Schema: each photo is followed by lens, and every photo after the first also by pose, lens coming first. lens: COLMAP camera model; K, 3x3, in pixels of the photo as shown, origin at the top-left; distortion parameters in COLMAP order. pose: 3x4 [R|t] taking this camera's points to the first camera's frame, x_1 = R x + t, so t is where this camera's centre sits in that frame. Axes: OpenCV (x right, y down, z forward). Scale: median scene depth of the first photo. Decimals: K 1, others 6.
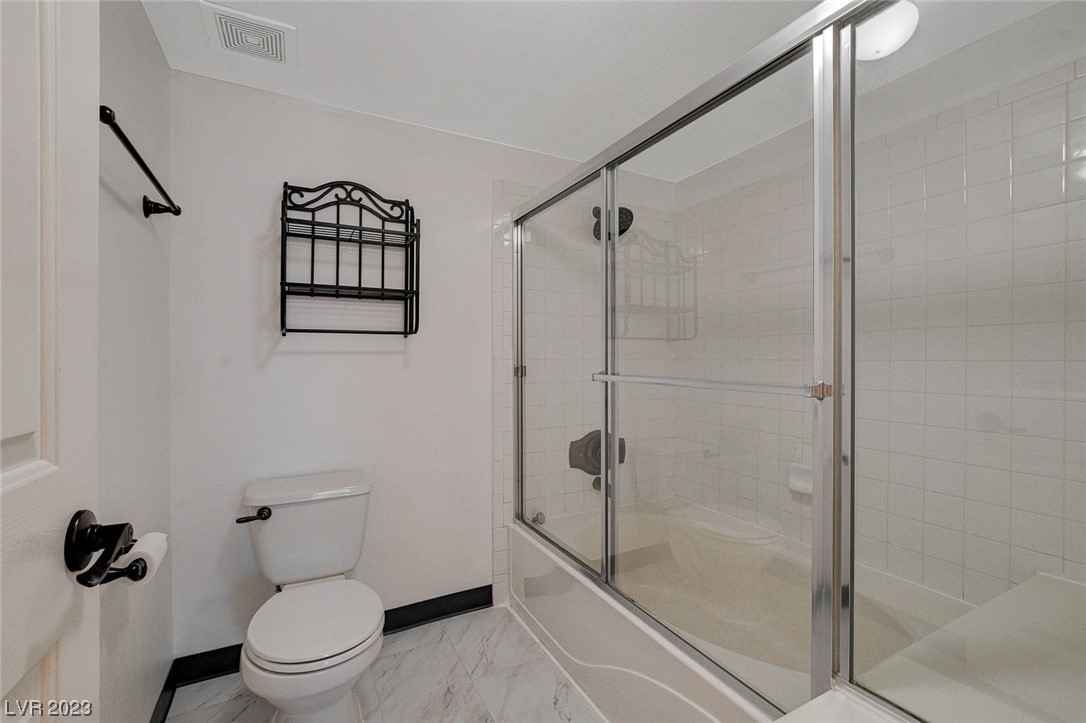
lens RADIAL K [[473.2, 0, 543.9], [0, 473.2, 360.2], [0, 0, 1]] dist [-0.022888, 0.004507]
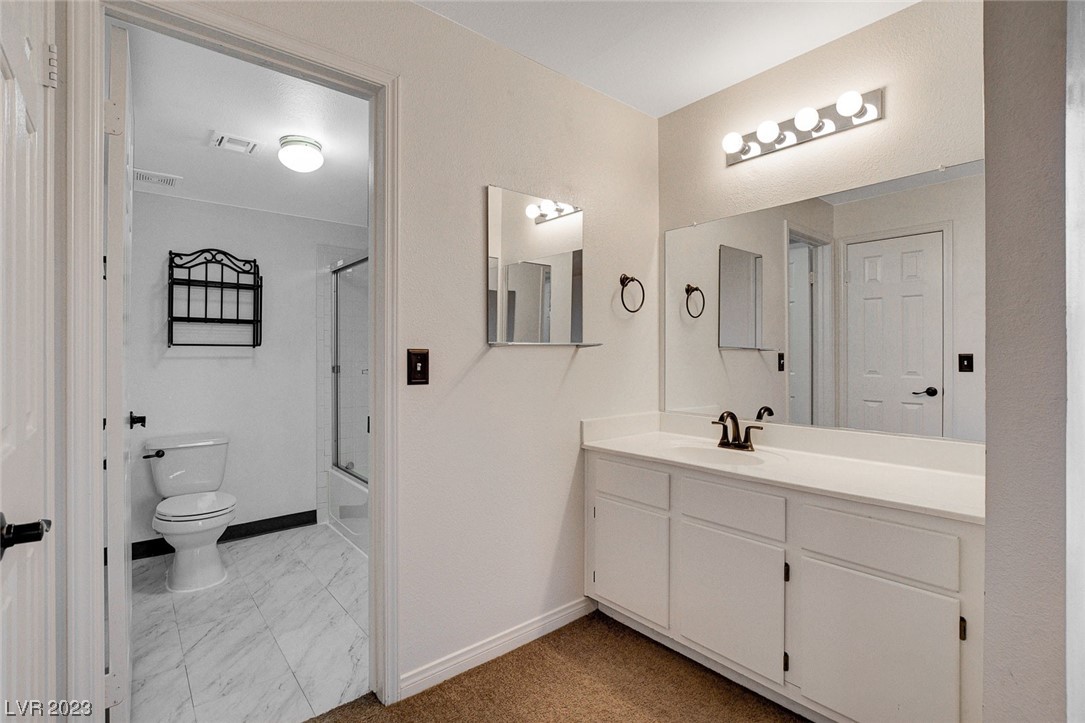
lens RADIAL K [[504.6, 0, 539.4], [0, 504.6, 359.4], [0, 0, 1]] dist [-0.014016, -0.000618]
pose [[0.980645, -0.002092, 0.195783, 0.321254], [0.003165, 0.999982, -0.005165, 0.001484], [-0.195768, 0.005685, 0.980634, -0.848914]]
